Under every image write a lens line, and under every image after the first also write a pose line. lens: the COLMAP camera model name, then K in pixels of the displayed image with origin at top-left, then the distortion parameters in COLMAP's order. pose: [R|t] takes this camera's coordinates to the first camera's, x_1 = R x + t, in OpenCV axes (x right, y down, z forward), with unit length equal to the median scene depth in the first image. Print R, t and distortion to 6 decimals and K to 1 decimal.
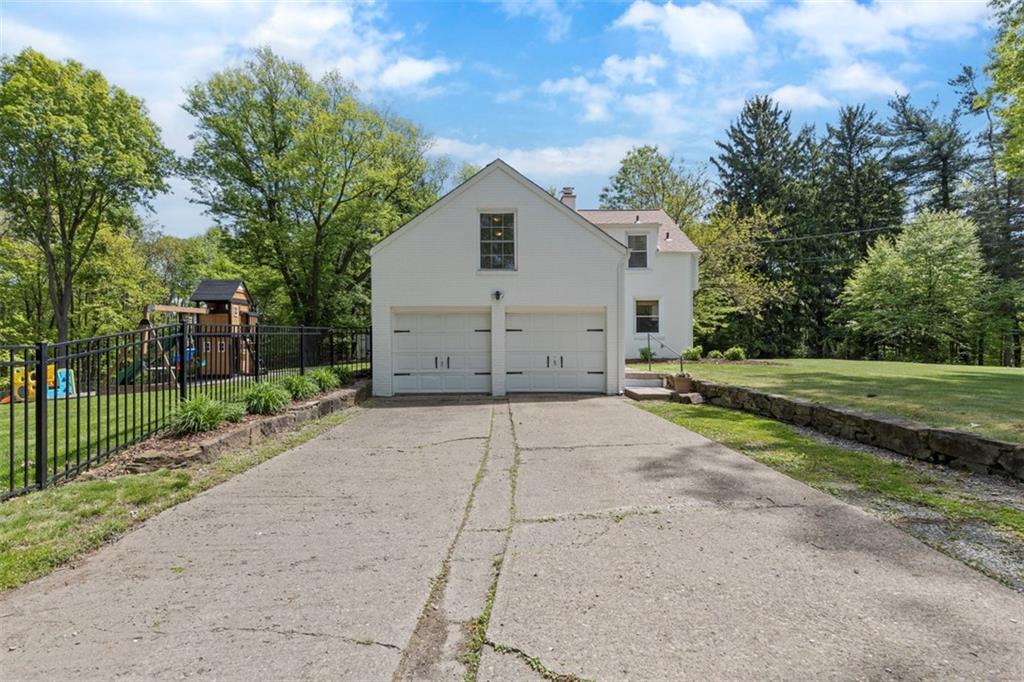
lens RADIAL K [[462.0, 0, 513.7], [0, 462.0, 332.4], [0, 0, 1]] dist [-0.001204, -0.000723]
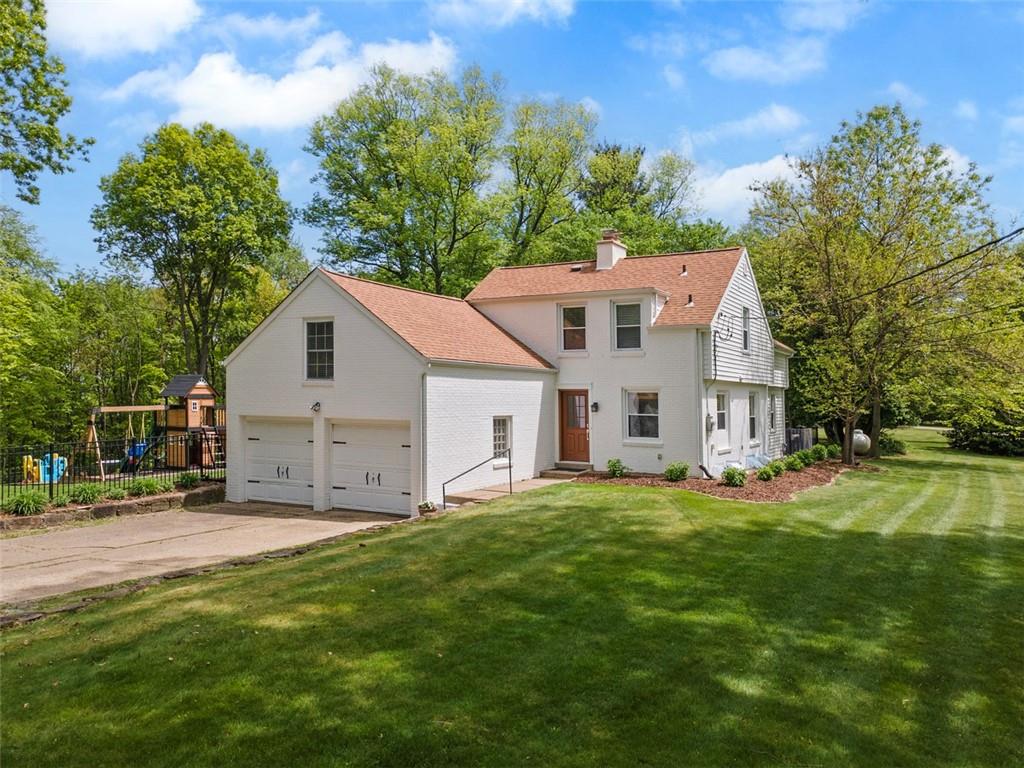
lens RADIAL K [[710.5, 0, 512.0], [0, 710.5, 384.0], [0, 0, 1]] dist [0.003290, 0.002134]
pose [[0.893982, 0.005720, -0.448066, 0.767422], [-0.010066, 0.999923, -0.007318, -0.092887], [0.447990, 0.011053, 0.893970, -0.114360]]
